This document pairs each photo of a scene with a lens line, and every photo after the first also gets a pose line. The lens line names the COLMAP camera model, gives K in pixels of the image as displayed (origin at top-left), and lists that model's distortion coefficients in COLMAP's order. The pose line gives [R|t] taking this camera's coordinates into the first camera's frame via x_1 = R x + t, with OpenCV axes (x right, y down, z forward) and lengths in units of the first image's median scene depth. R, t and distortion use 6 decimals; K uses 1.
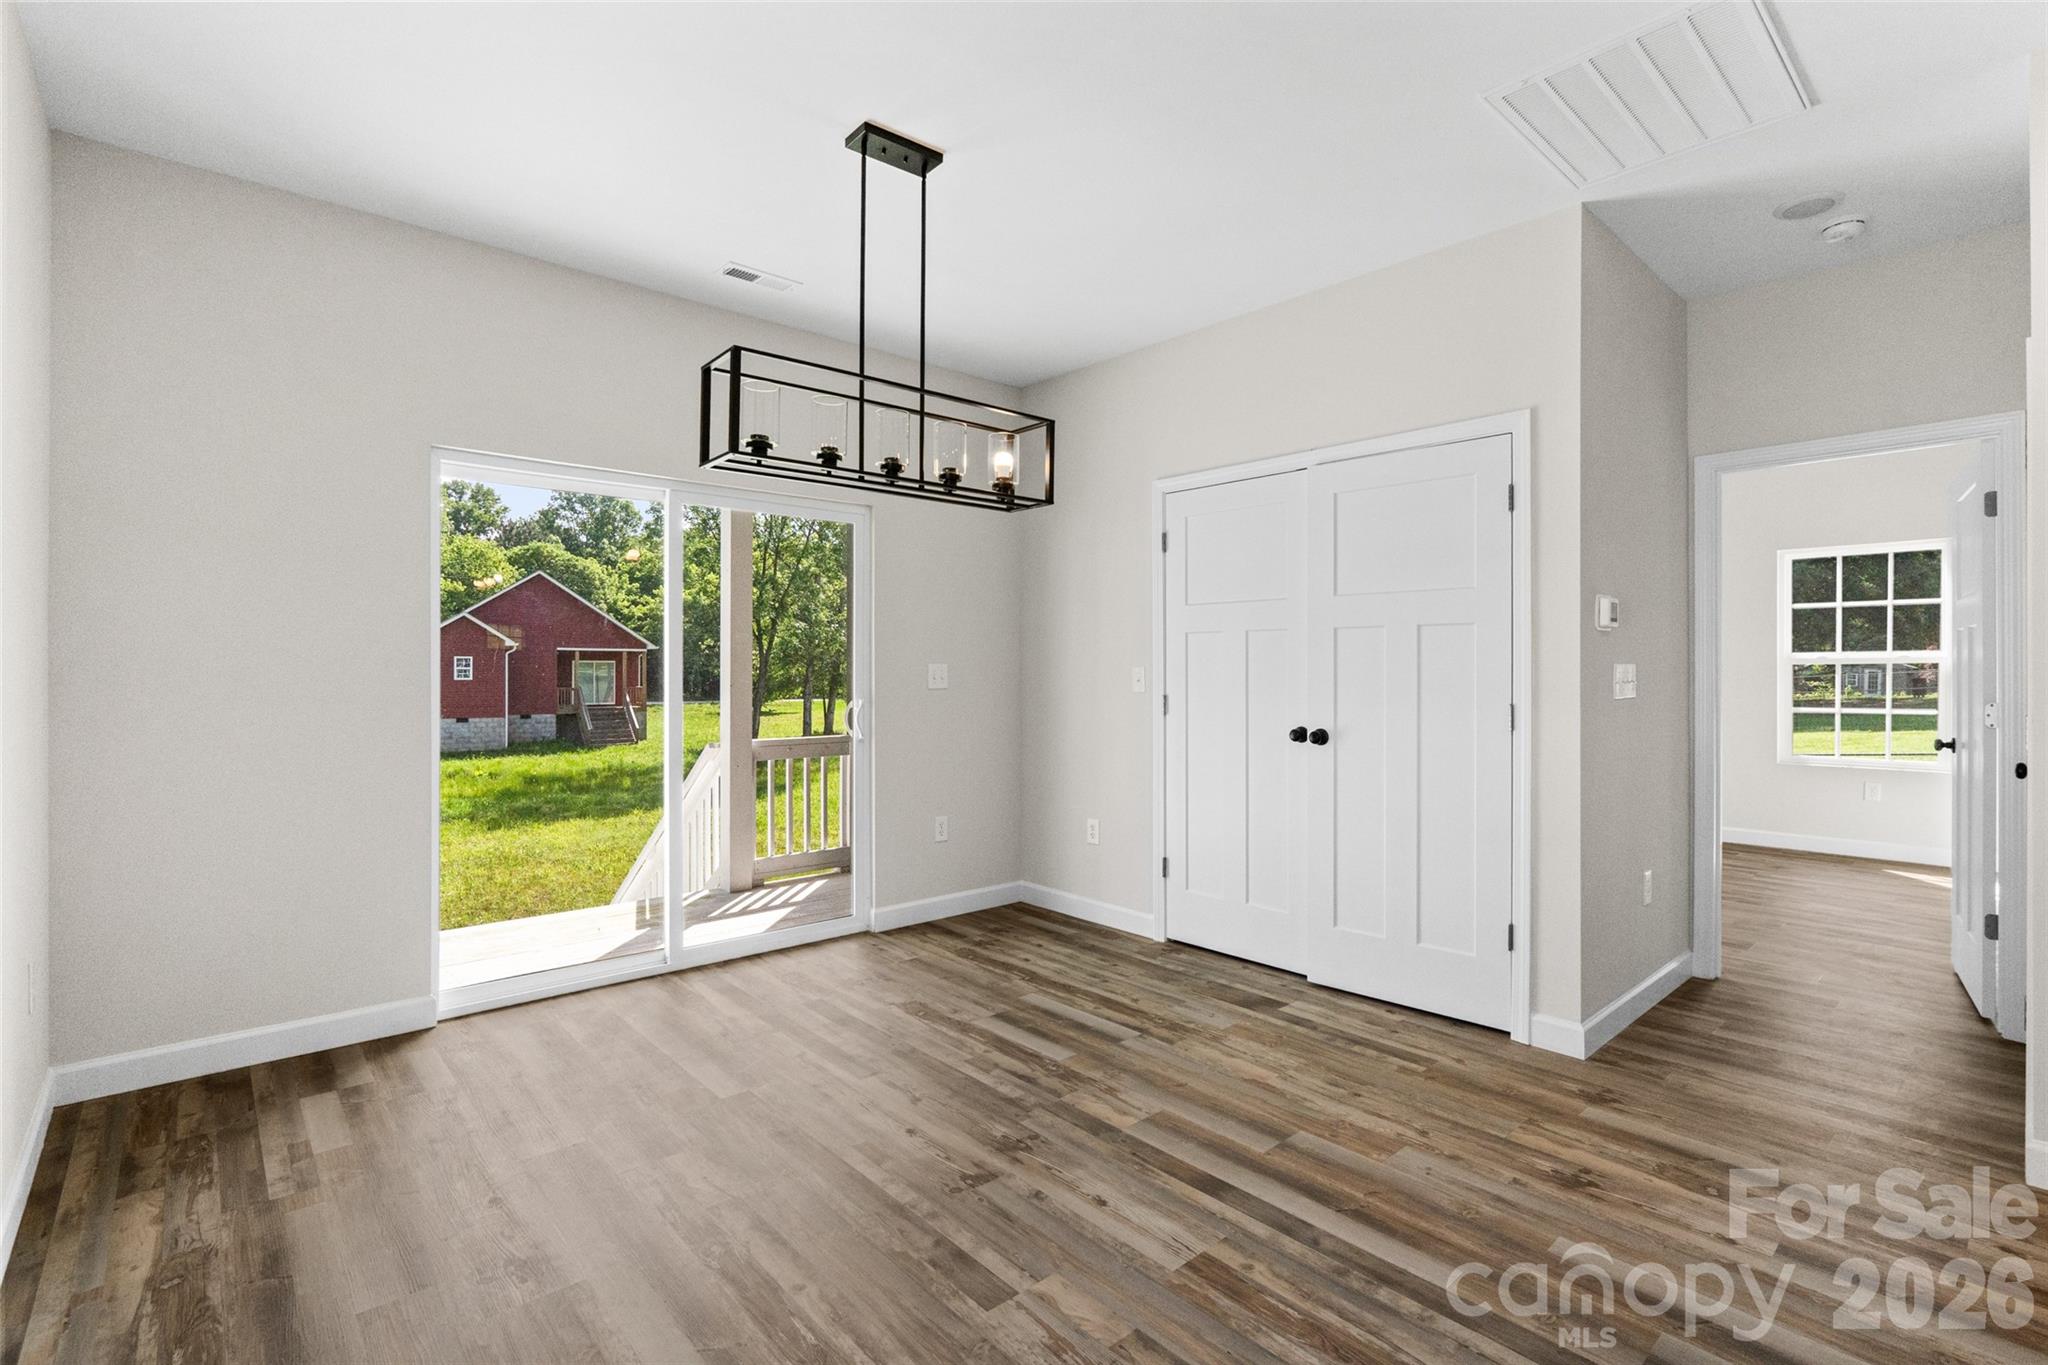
lens RADIAL K [[952.7, 0, 1014.5], [0, 952.7, 667.0], [0, 0, 1]] dist [-0.008594, 0.001667]
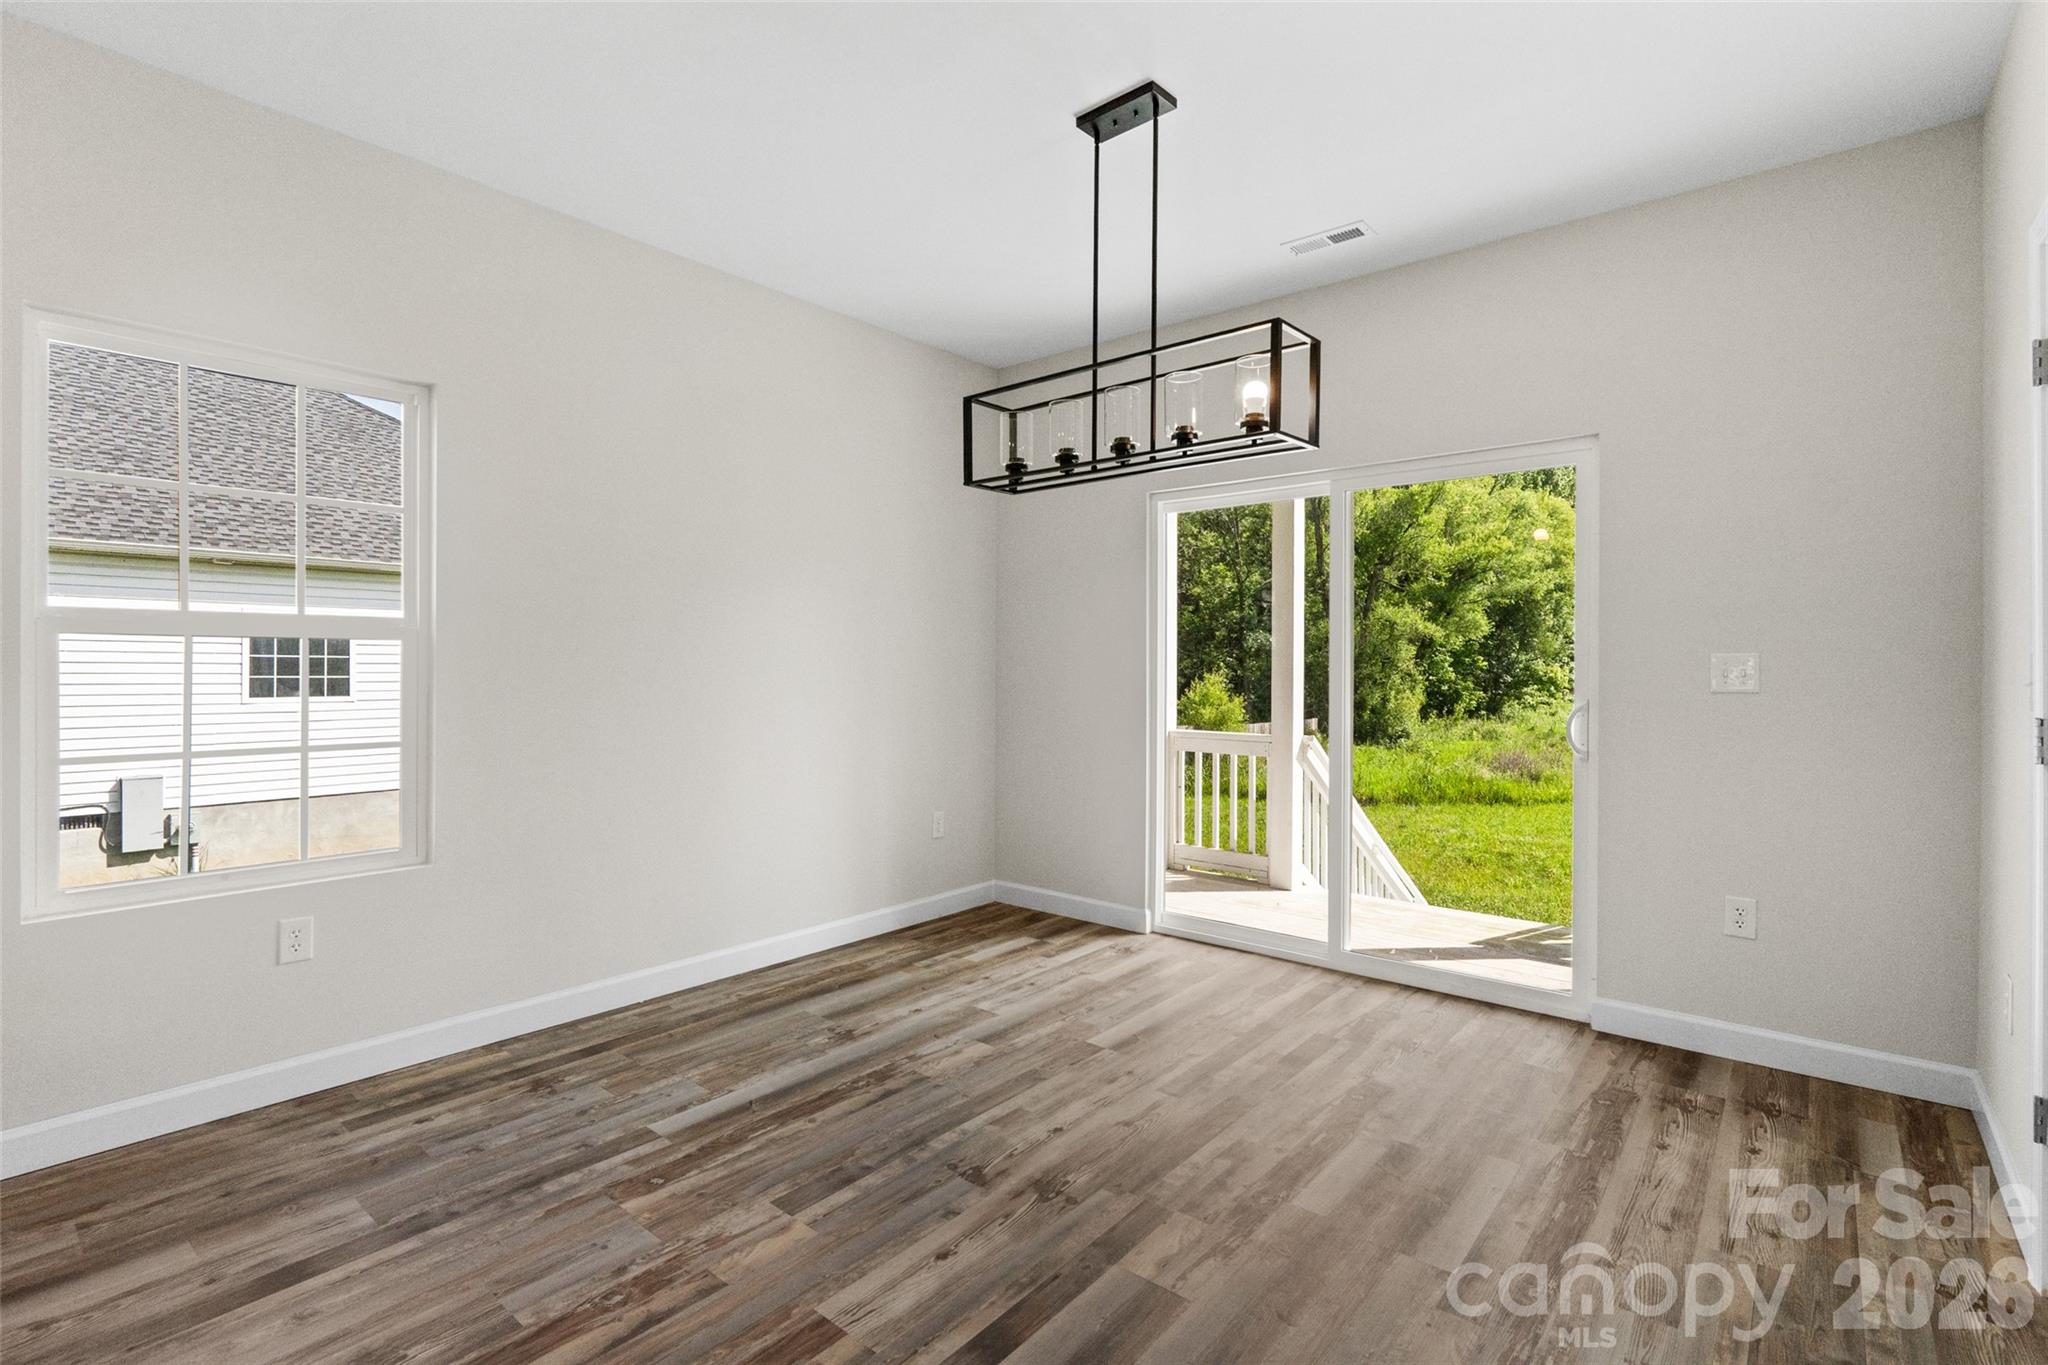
lens RADIAL K [[952.7, 0, 1041.2], [0, 952.7, 662.5], [0, 0, 1]] dist [-0.008594, 0.001667]
pose [[0.149620, -0.006765, -0.988720, 0.797667], [0.002414, 0.999976, -0.006477, 0.011693], [0.988741, -0.001418, 0.149633, 0.774899]]
